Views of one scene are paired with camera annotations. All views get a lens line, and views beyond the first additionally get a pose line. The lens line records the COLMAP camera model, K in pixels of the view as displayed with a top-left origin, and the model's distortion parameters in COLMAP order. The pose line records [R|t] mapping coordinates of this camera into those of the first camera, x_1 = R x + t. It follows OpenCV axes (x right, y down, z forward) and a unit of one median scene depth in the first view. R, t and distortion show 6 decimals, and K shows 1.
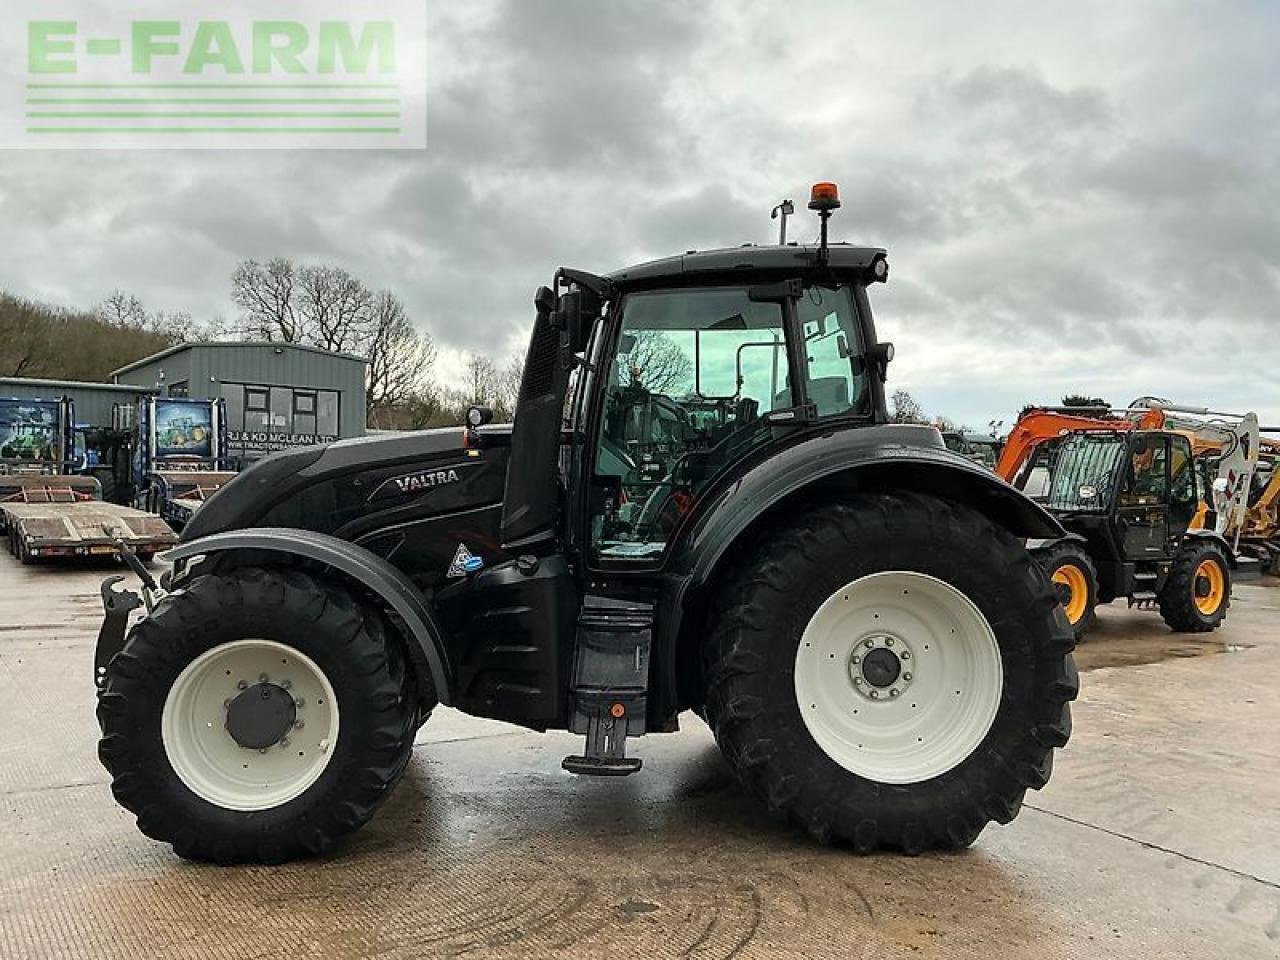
lens RADIAL K [[1062.1, 0, 640.0], [0, 1062.1, 480.0], [0, 0, 1]] dist [0.130542, -0.273075]
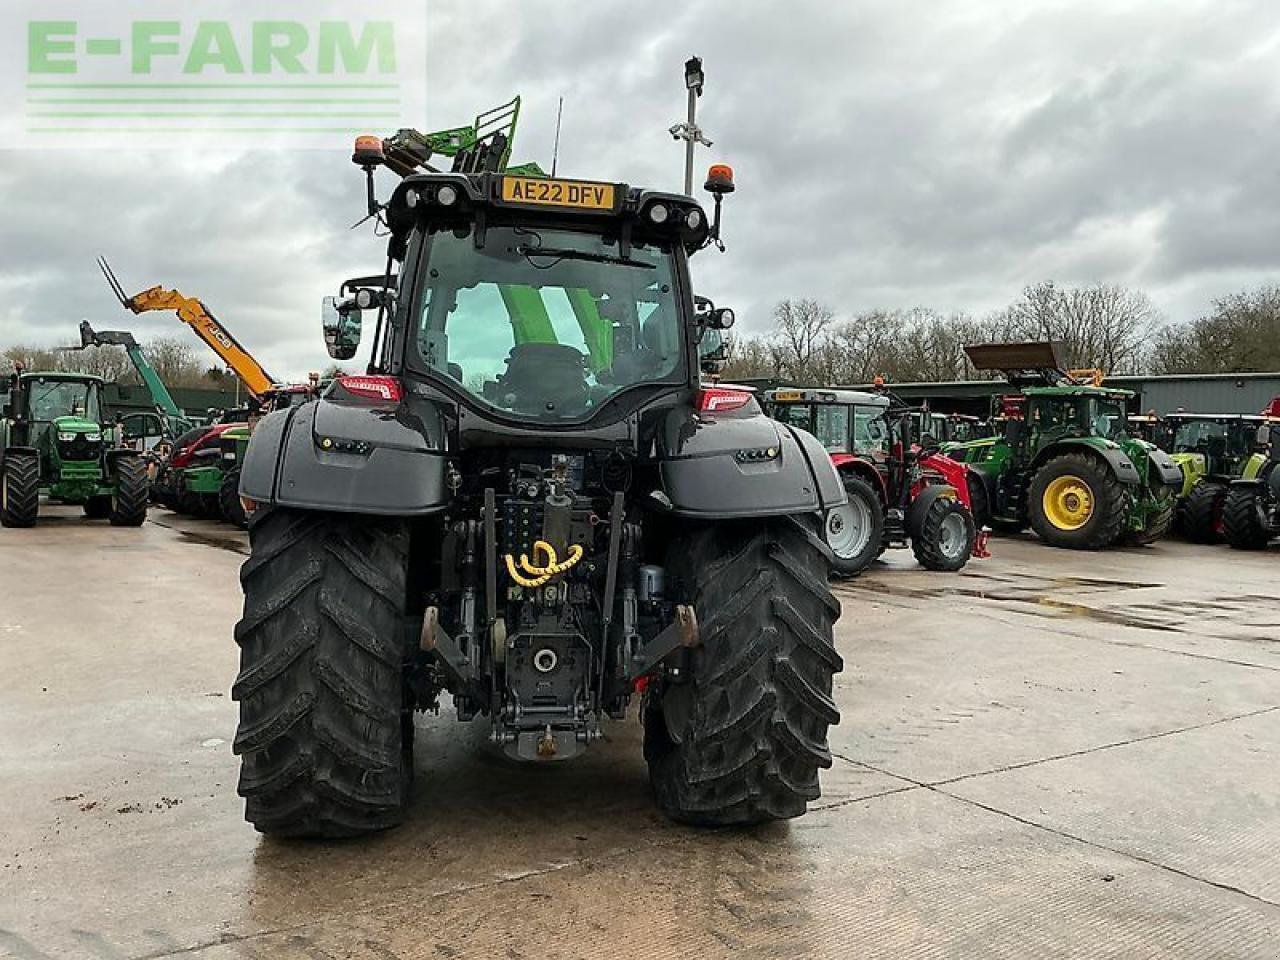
lens RADIAL K [[1062.1, 0, 640.0], [0, 1062.1, 480.0], [0, 0, 1]] dist [0.130542, -0.273075]
pose [[0.062765, 0.013363, -0.997939, 0.200437], [-0.024018, 0.999641, 0.011875, 0.003278], [0.997739, 0.023223, 0.063063, 0.203890]]
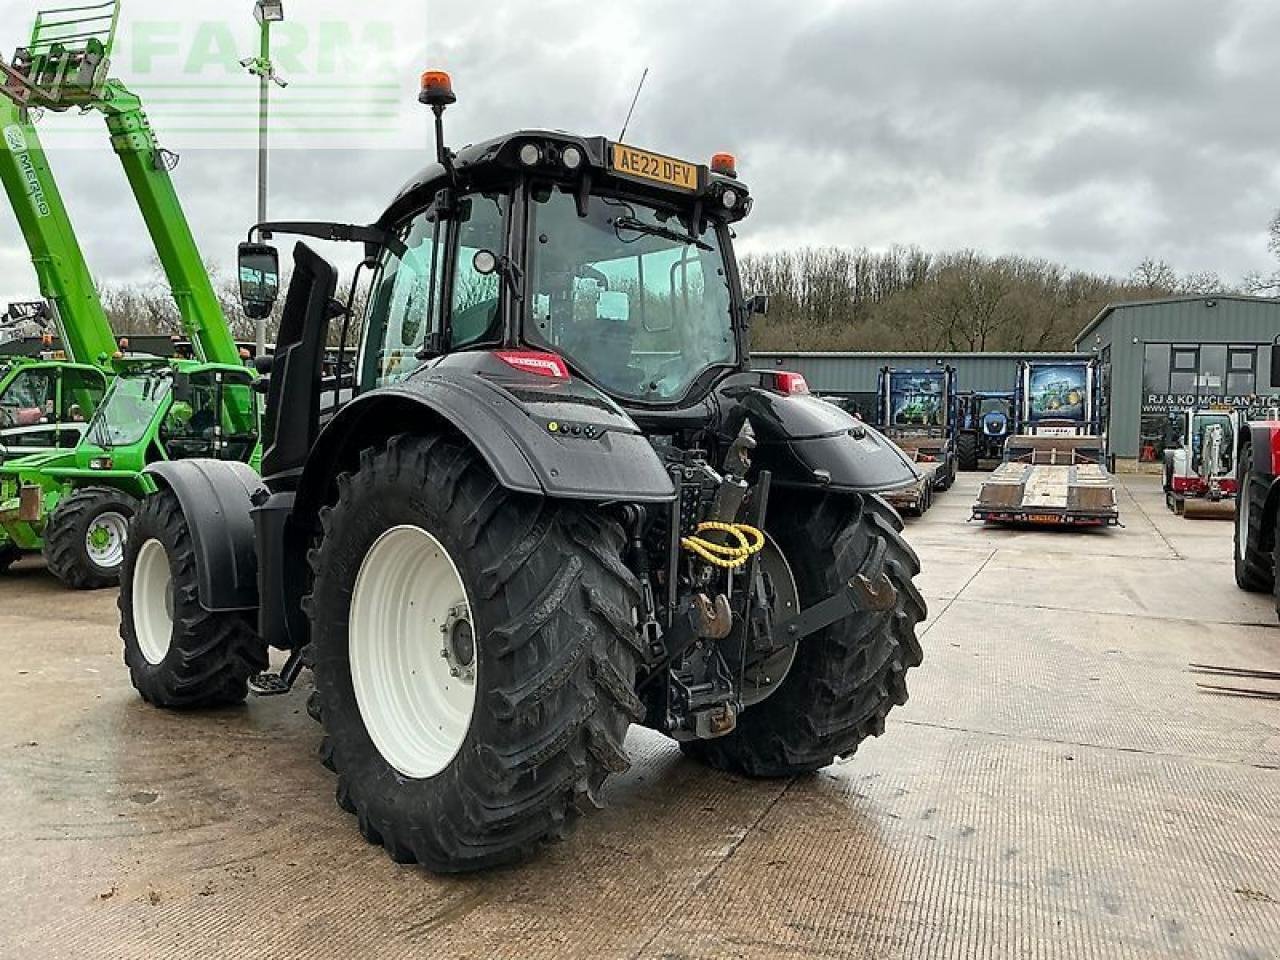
lens RADIAL K [[1062.1, 0, 640.0], [0, 1062.1, 480.0], [0, 0, 1]] dist [0.130542, -0.273075]
pose [[0.586792, 0.035659, -0.808952, 0.166920], [-0.012397, 0.999308, 0.035058, 0.002911], [0.809642, -0.010543, 0.586829, 0.106485]]
